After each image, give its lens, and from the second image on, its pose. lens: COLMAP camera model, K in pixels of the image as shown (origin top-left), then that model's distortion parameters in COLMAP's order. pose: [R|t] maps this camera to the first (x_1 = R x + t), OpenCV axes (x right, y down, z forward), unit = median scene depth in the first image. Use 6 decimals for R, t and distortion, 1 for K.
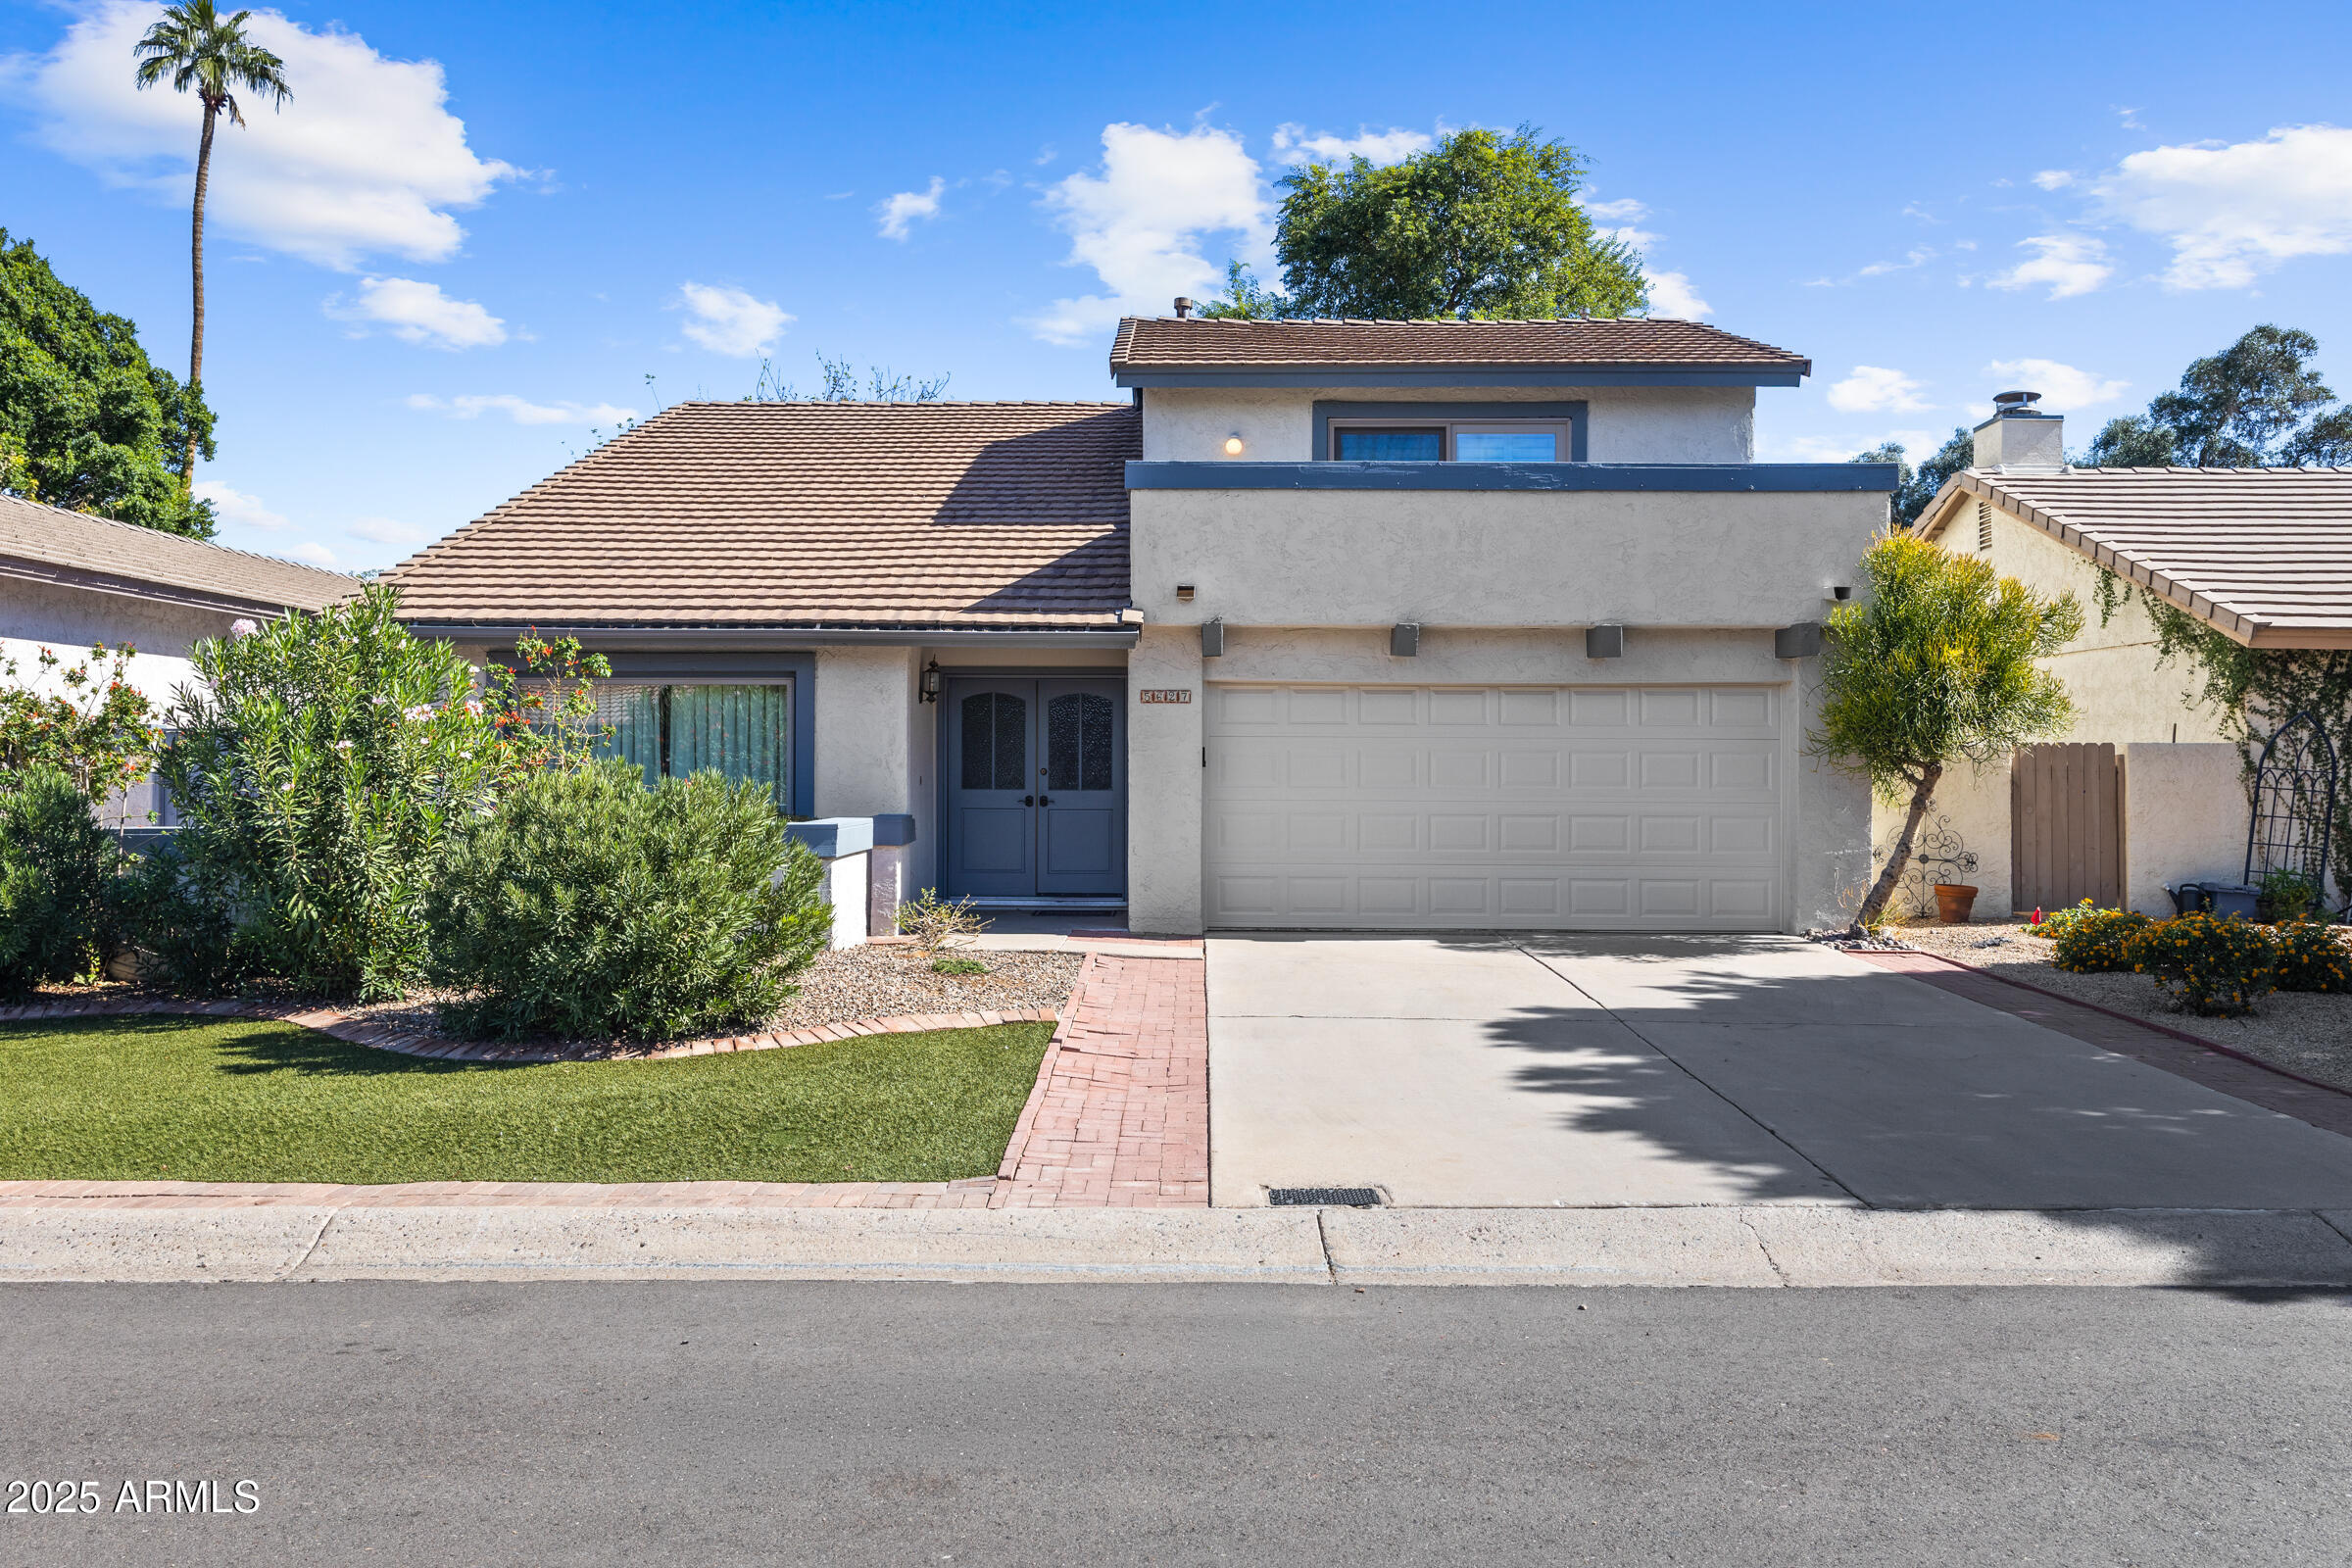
lens RADIAL K [[1744.7, 0, 1175.7], [0, 1744.7, 751.1], [0, 0, 1]] dist [0.001933, -0.000121]
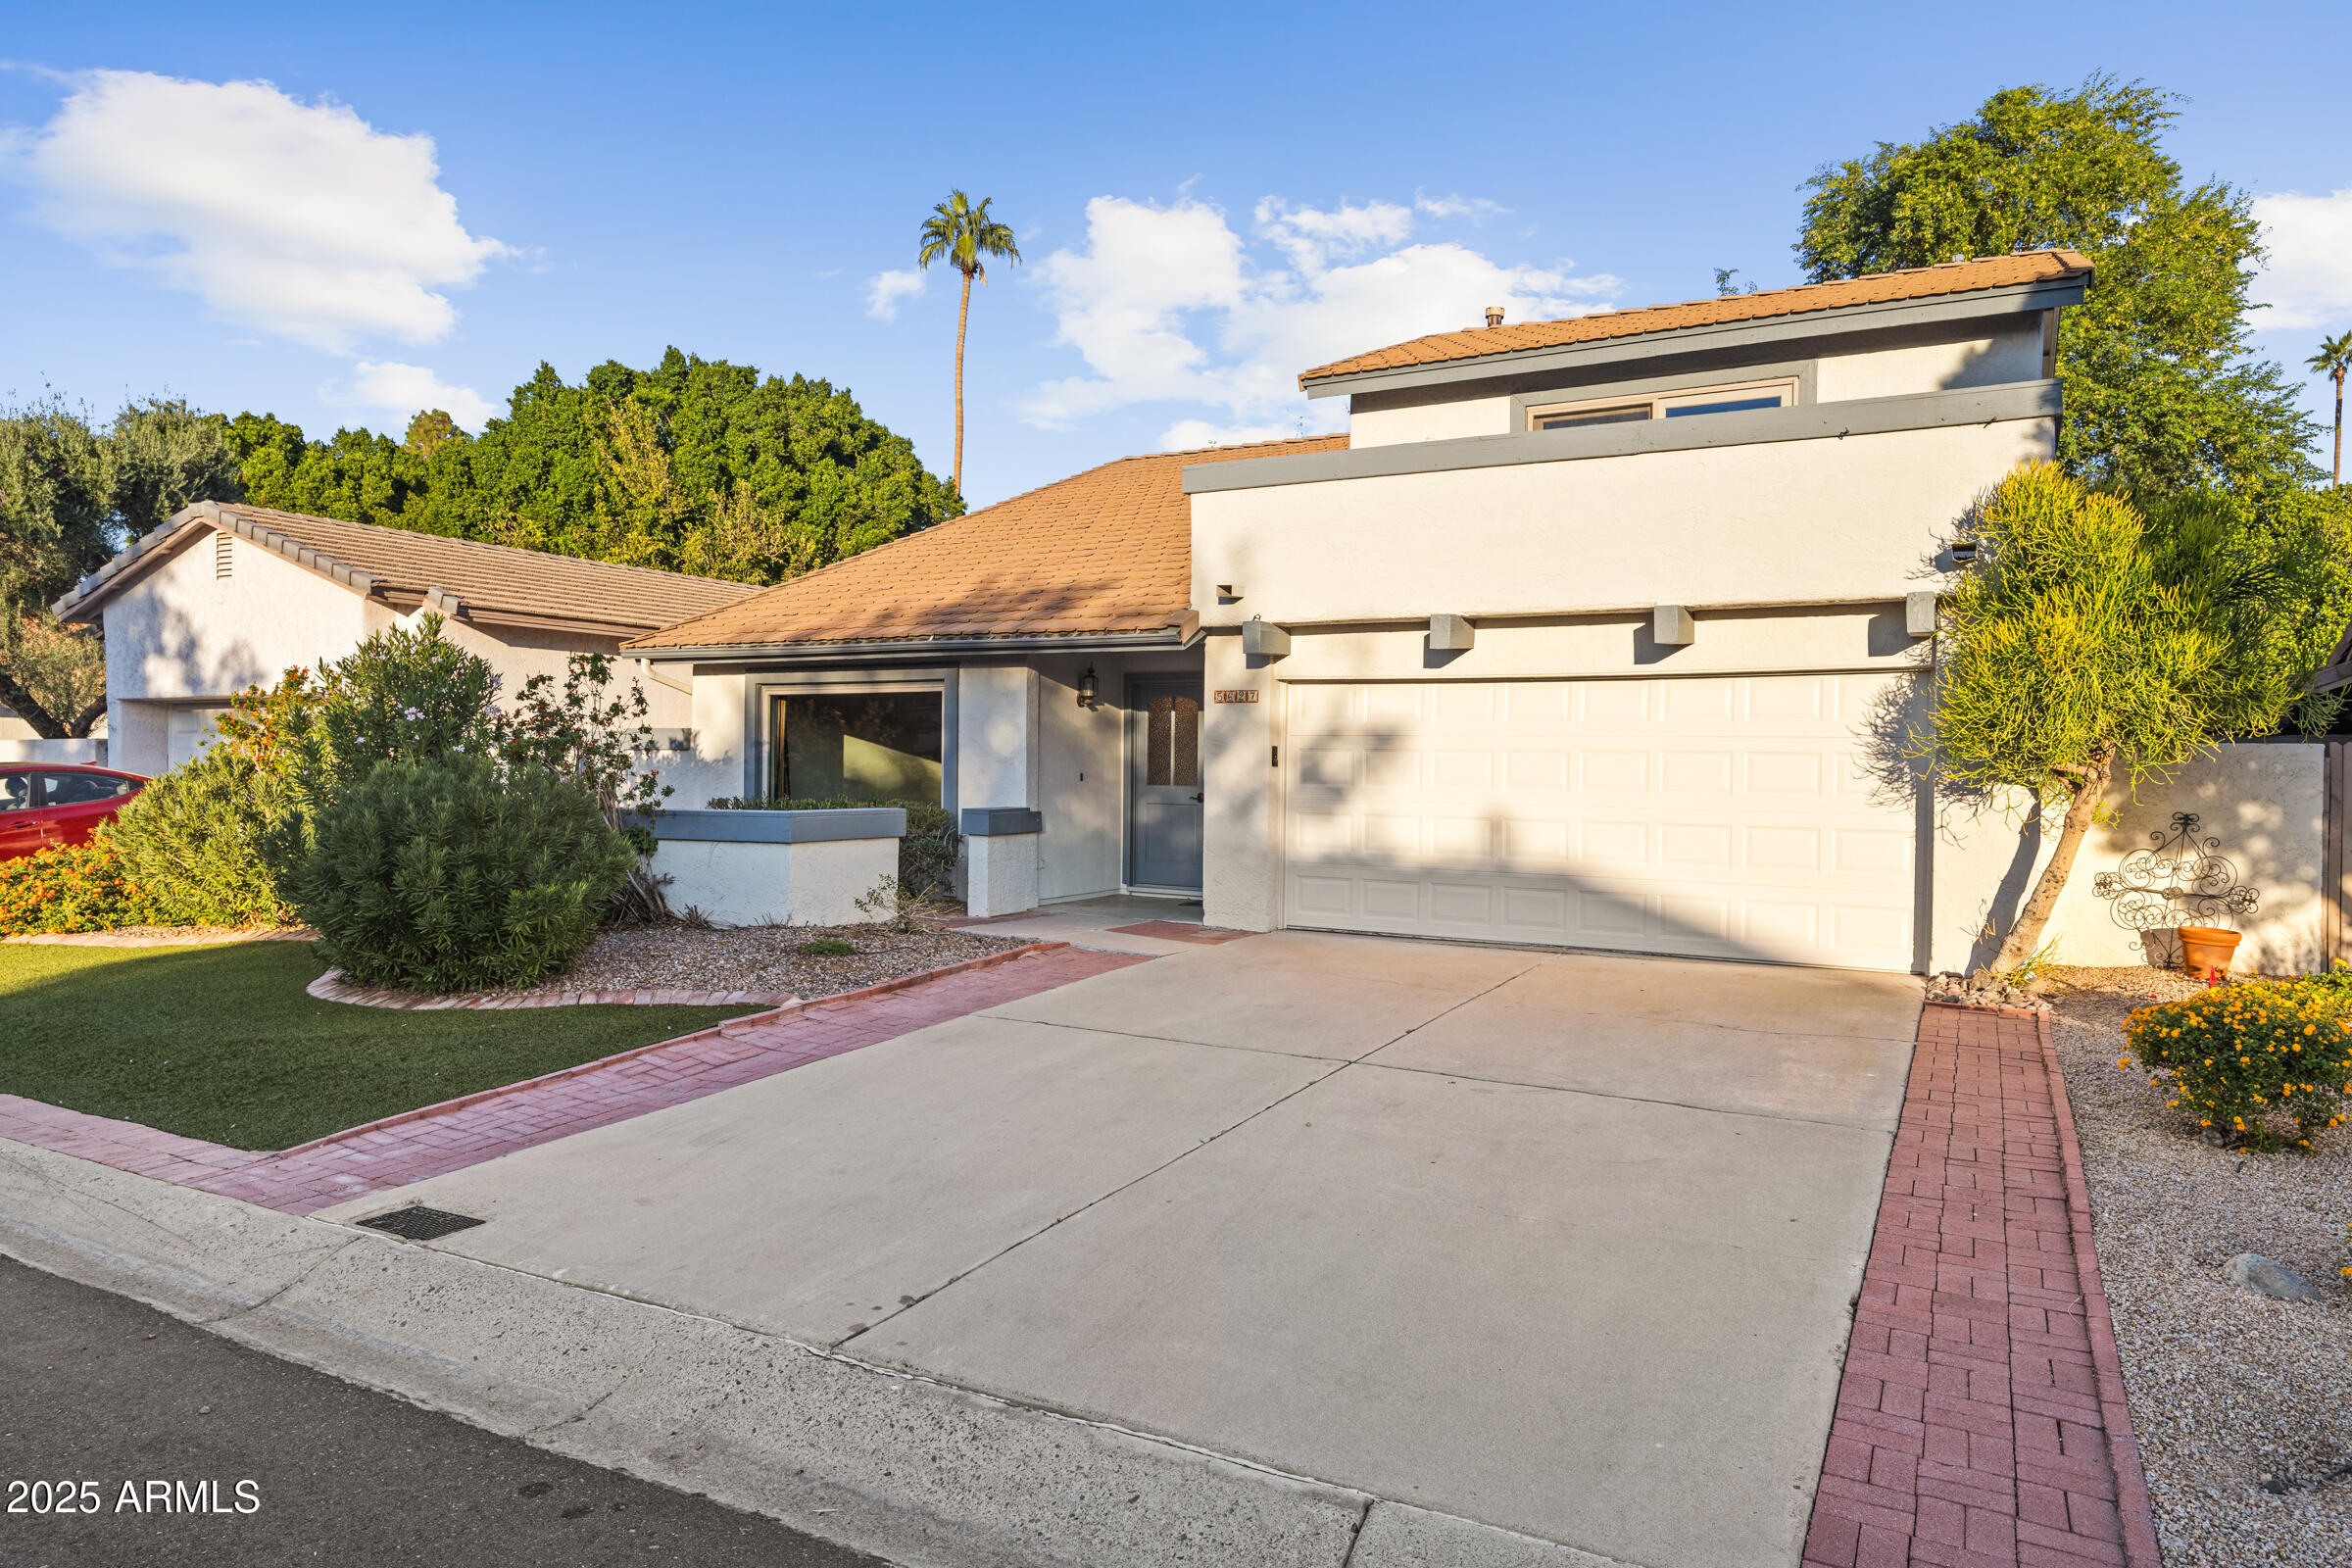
lens RADIAL K [[1454.4, 0, 1176.0], [0, 1454.4, 784.0], [0, 0, 1]] dist [-0.001695, 0.001088]
pose [[0.879748, 0.013041, -0.475262, 0.499116], [-0.004018, 0.999792, 0.019995, 0.004158], [0.475423, -0.015681, 0.879617, 0.323532]]
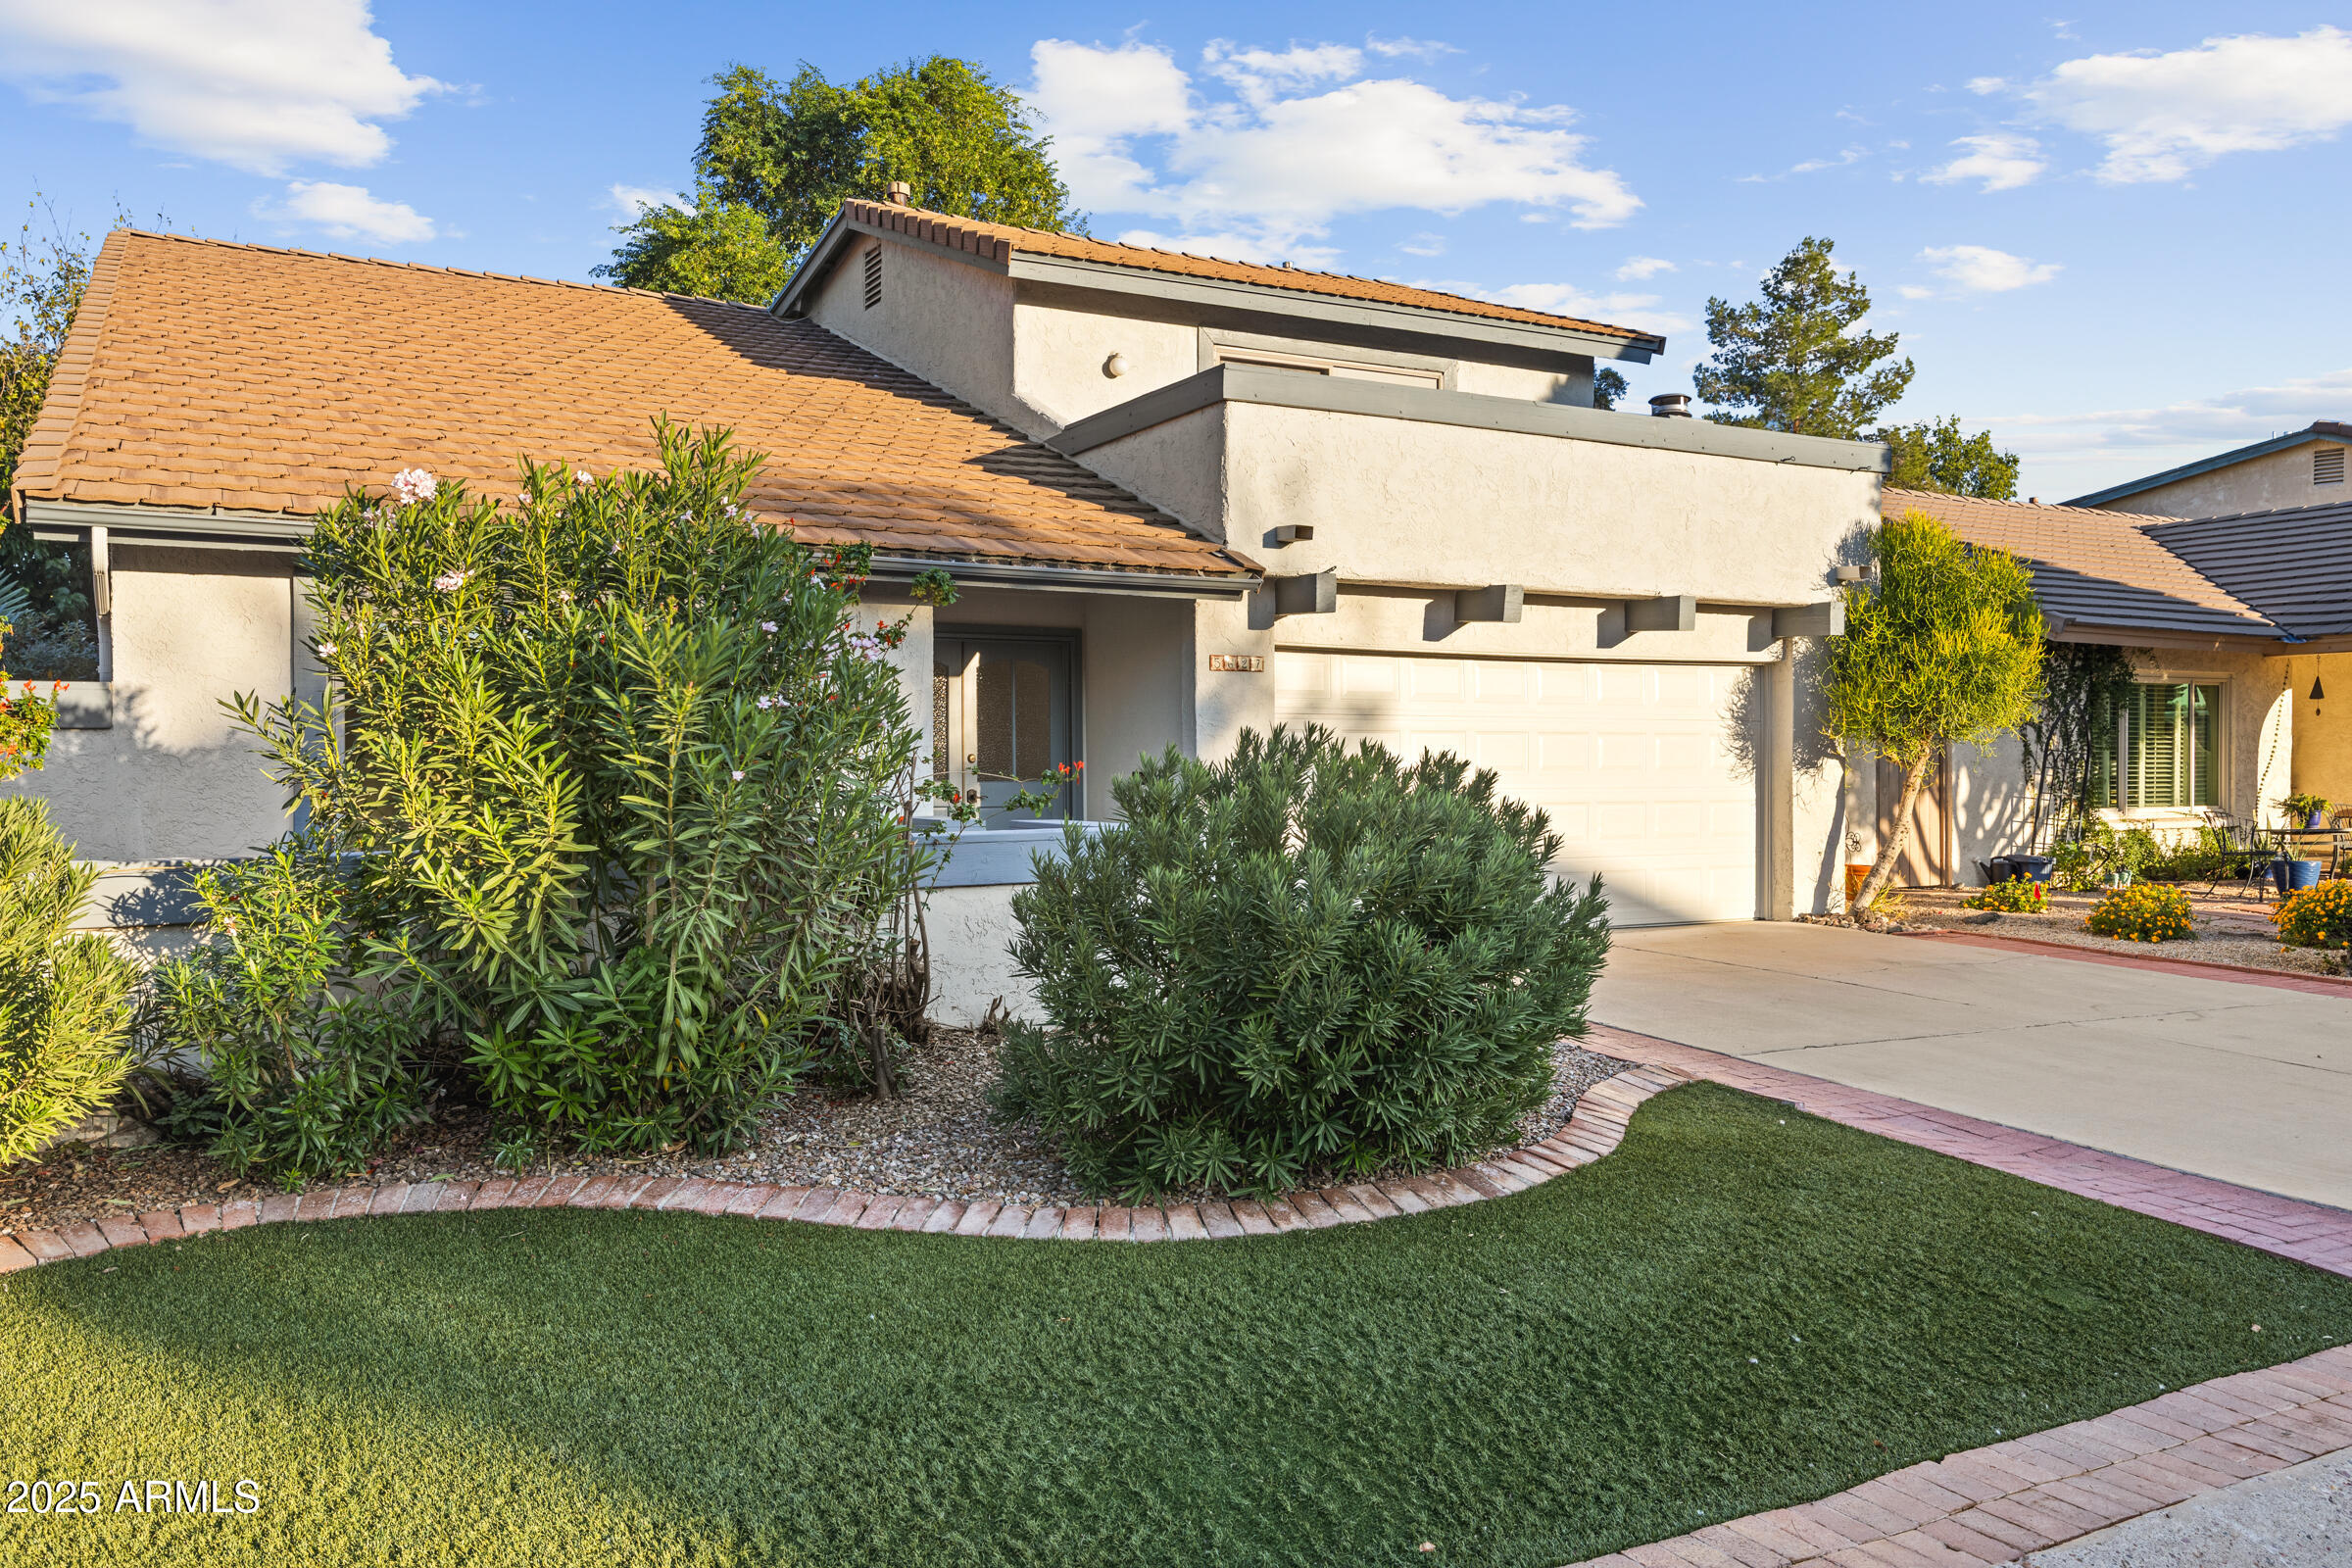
lens RADIAL K [[1772.4, 0, 1176.0], [0, 1772.4, 784.0], [0, 0, 1]] dist [0.004058, -0.003110]
pose [[0.873833, -0.010934, 0.486103, -0.588311], [-0.000443, 0.999729, 0.023285, 0.007909], [-0.486226, -0.020562, 0.873591, 0.403152]]
